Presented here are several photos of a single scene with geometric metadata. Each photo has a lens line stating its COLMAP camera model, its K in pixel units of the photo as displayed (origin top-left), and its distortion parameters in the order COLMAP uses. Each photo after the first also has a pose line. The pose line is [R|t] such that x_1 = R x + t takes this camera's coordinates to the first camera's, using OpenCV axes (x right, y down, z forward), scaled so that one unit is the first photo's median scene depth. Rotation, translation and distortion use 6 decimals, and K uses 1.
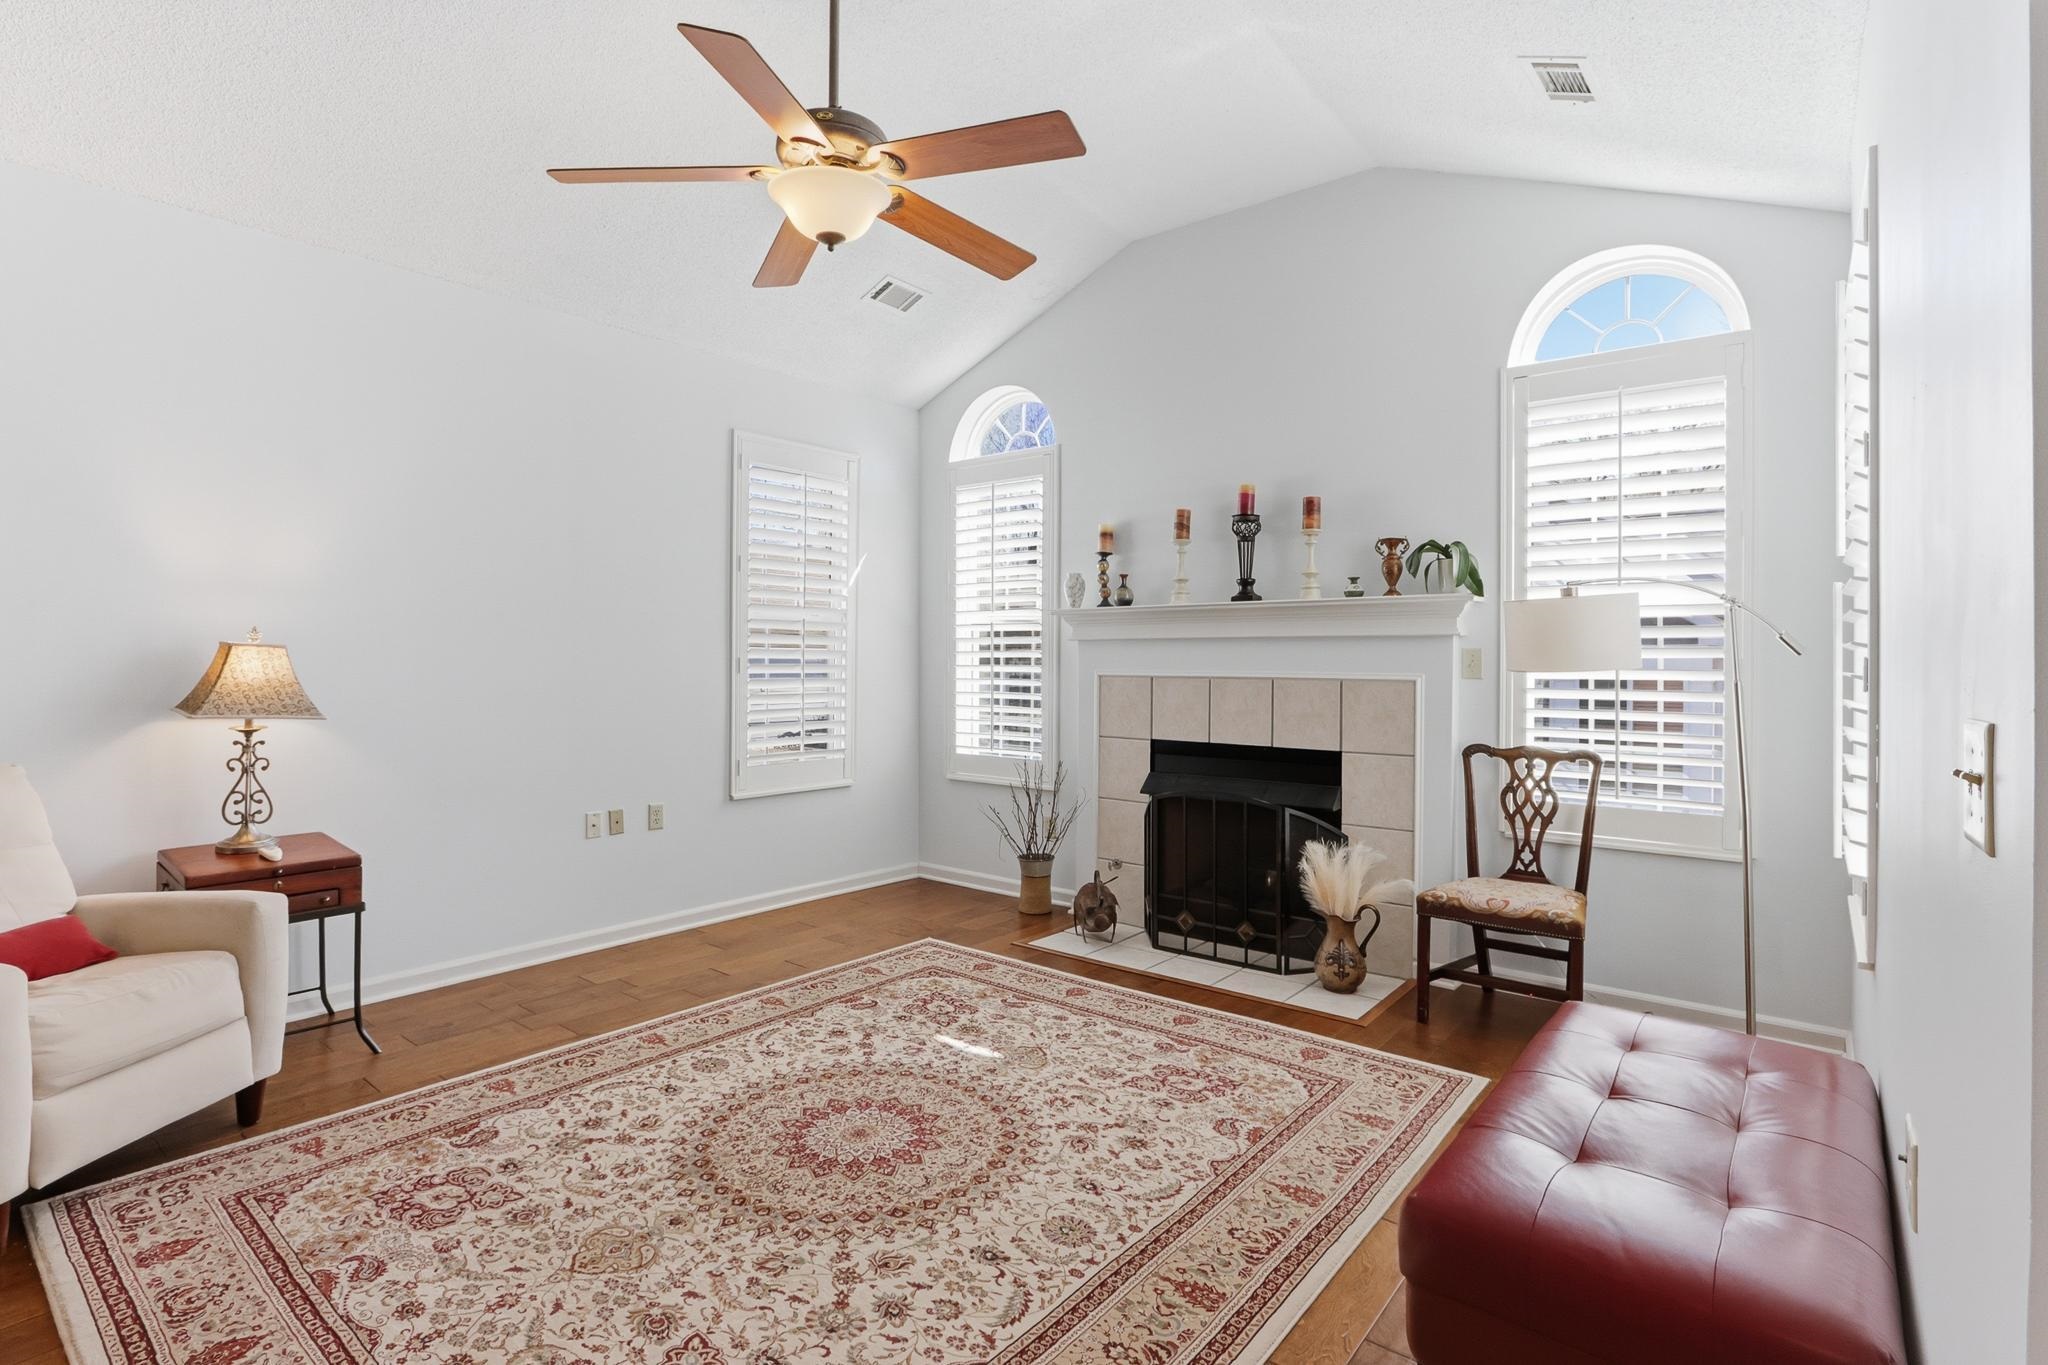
lens RADIAL K [[973.2, 0, 976.9], [0, 973.2, 663.4], [0, 0, 1]] dist [-0.026529, 0.007381]
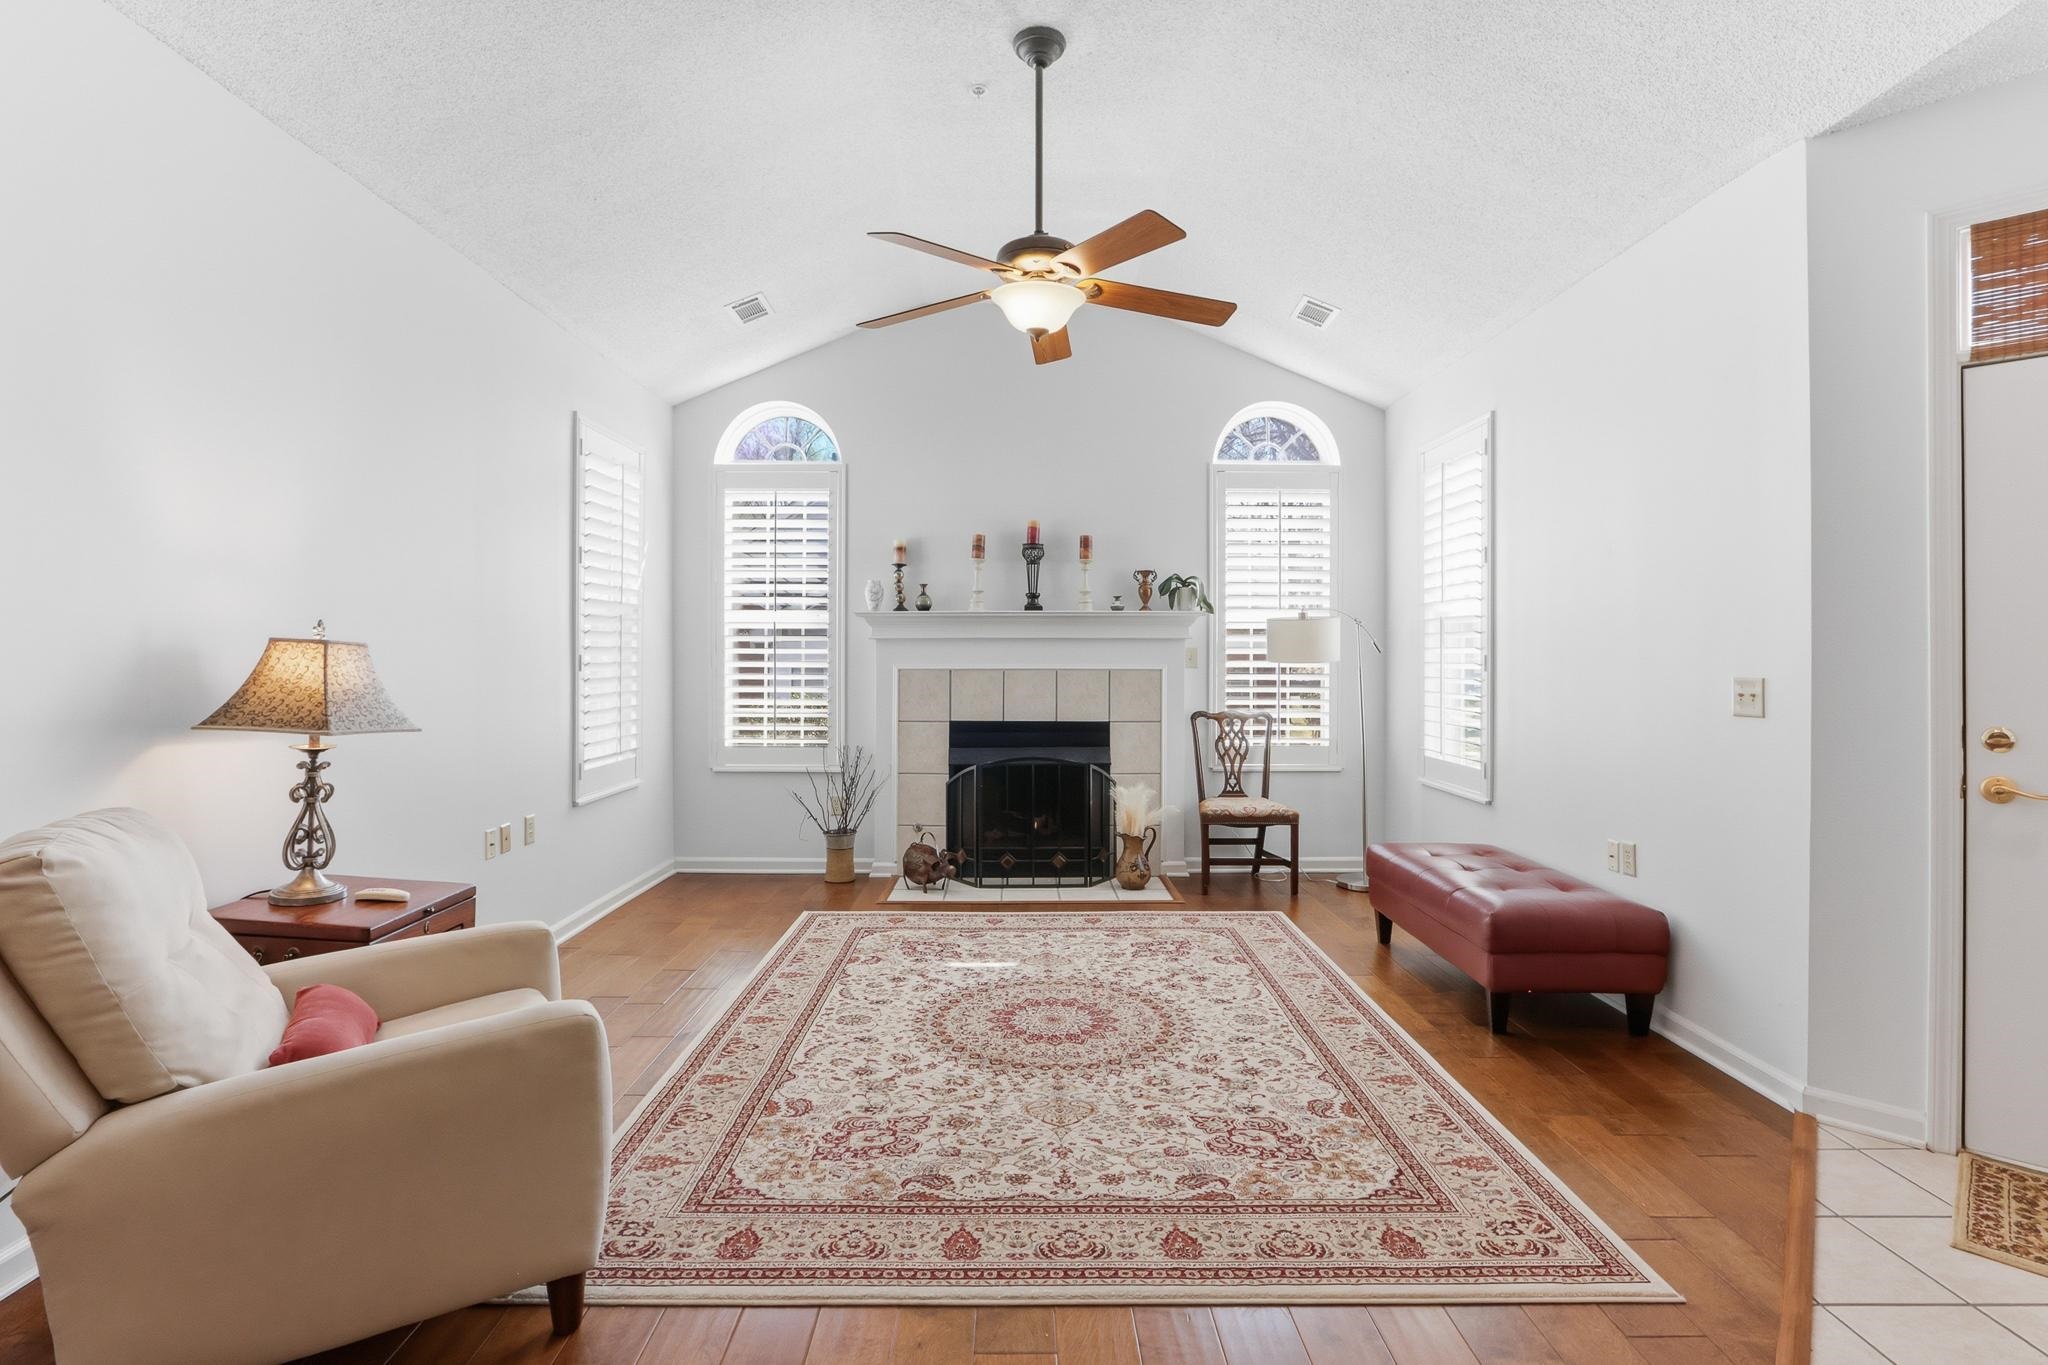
lens RADIAL K [[973.2, 0, 1011.3], [0, 973.2, 656.9], [0, 0, 1]] dist [-0.026529, 0.007381]
pose [[0.773036, -0.004323, 0.634348, -0.766901], [0.004069, 0.999990, 0.001856, -0.005906], [-0.634349, 0.001146, 0.773046, 0.014328]]
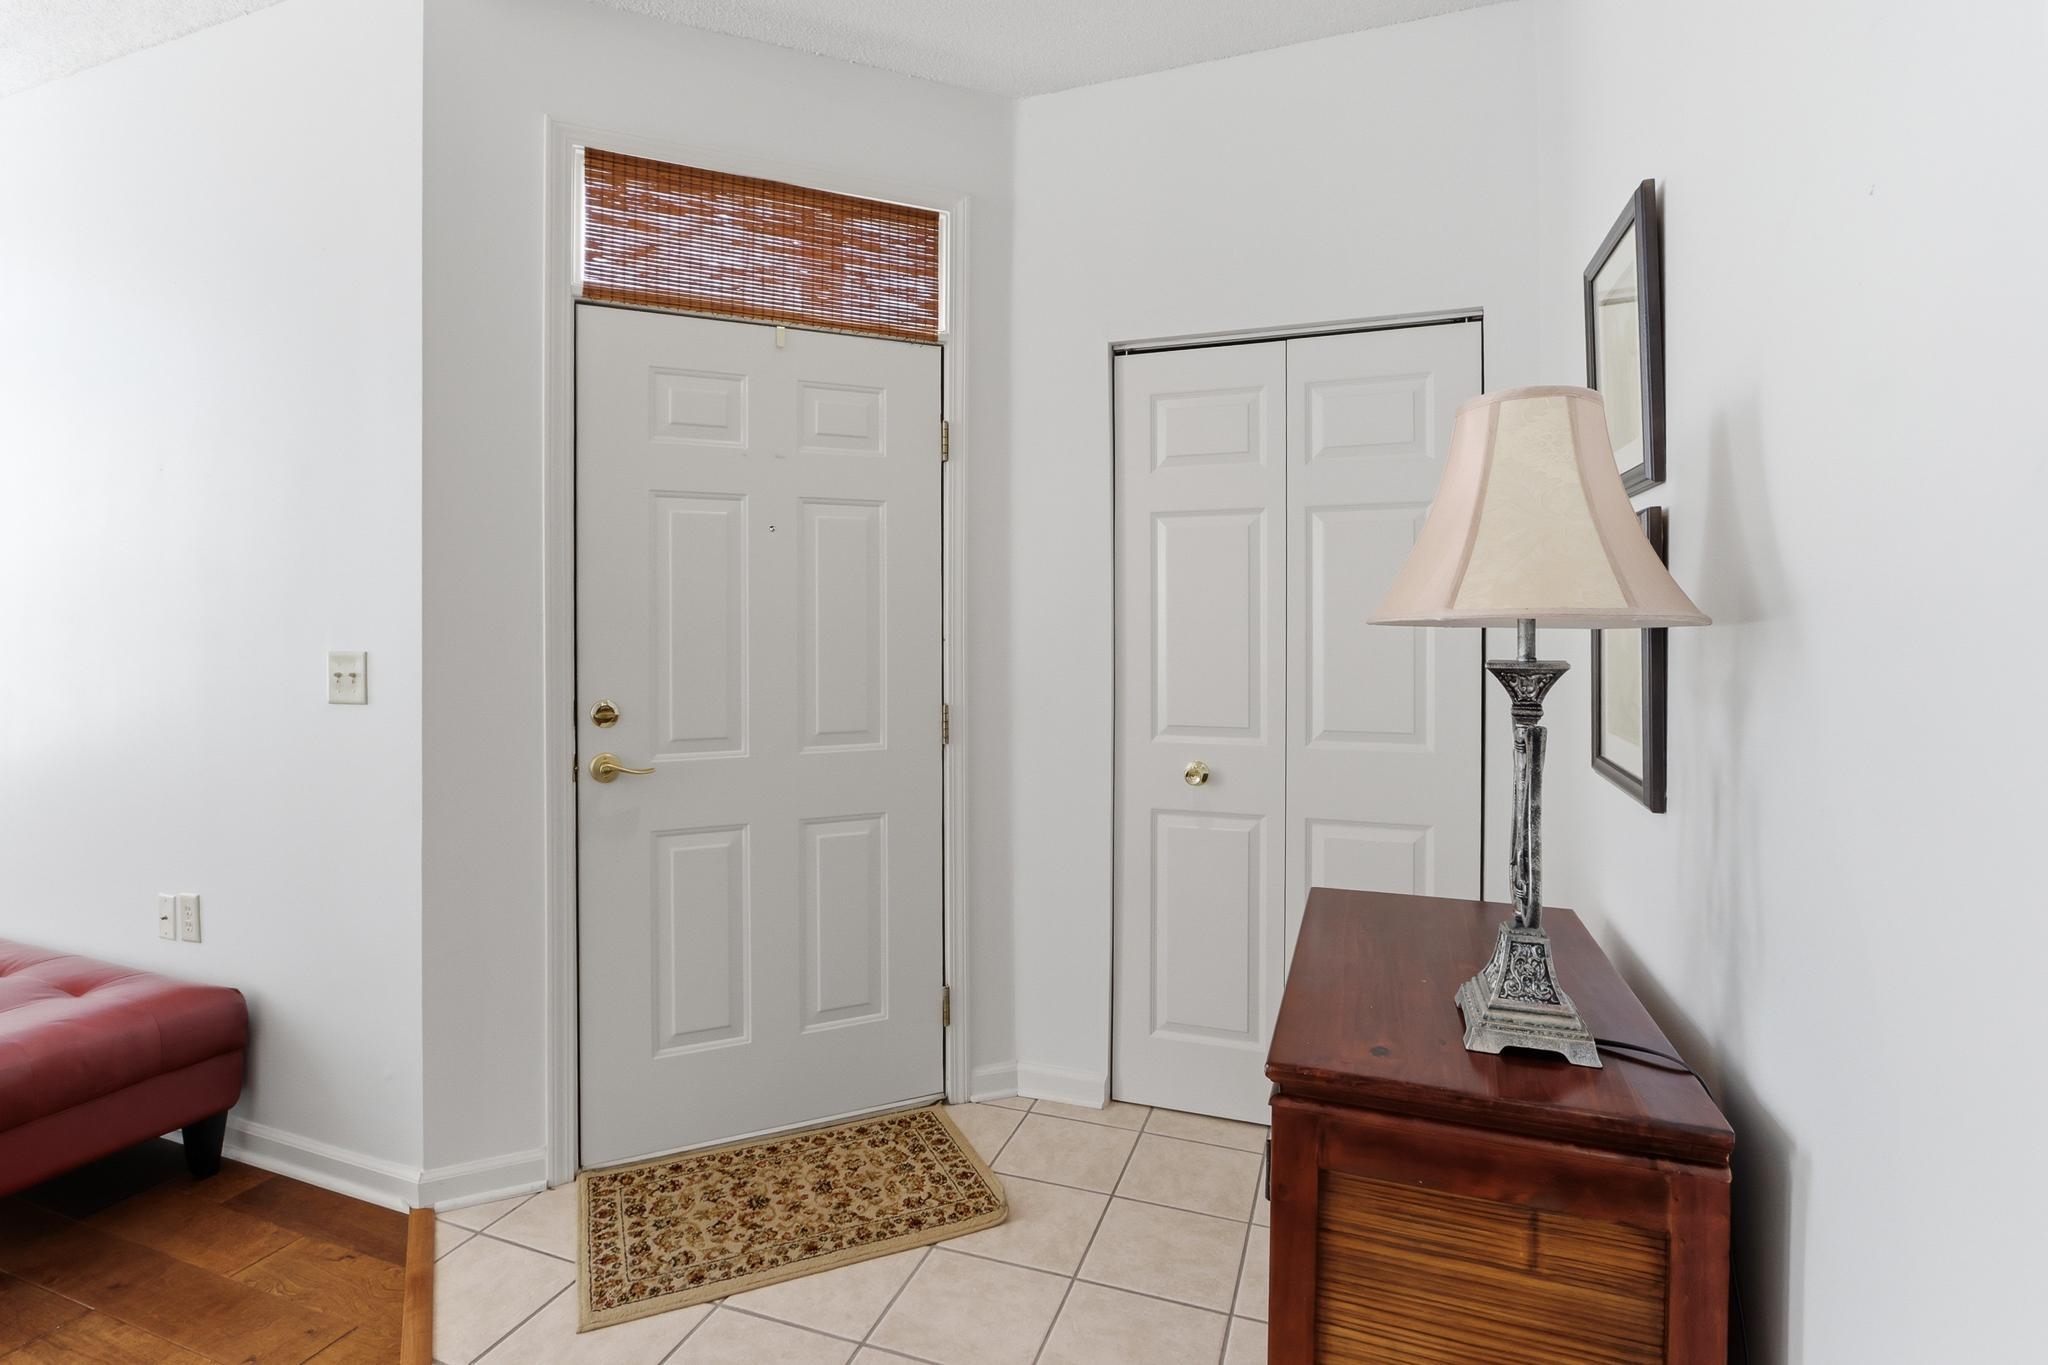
lens RADIAL K [[973.2, 0, 1006.1], [0, 973.2, 630.1], [0, 0, 1]] dist [-0.026529, 0.007381]
pose [[-0.331150, -0.002313, 0.943575, -0.471021], [0.001009, 0.999996, 0.002806, 0.001054], [-0.943578, 0.001881, -0.331146, 0.056903]]
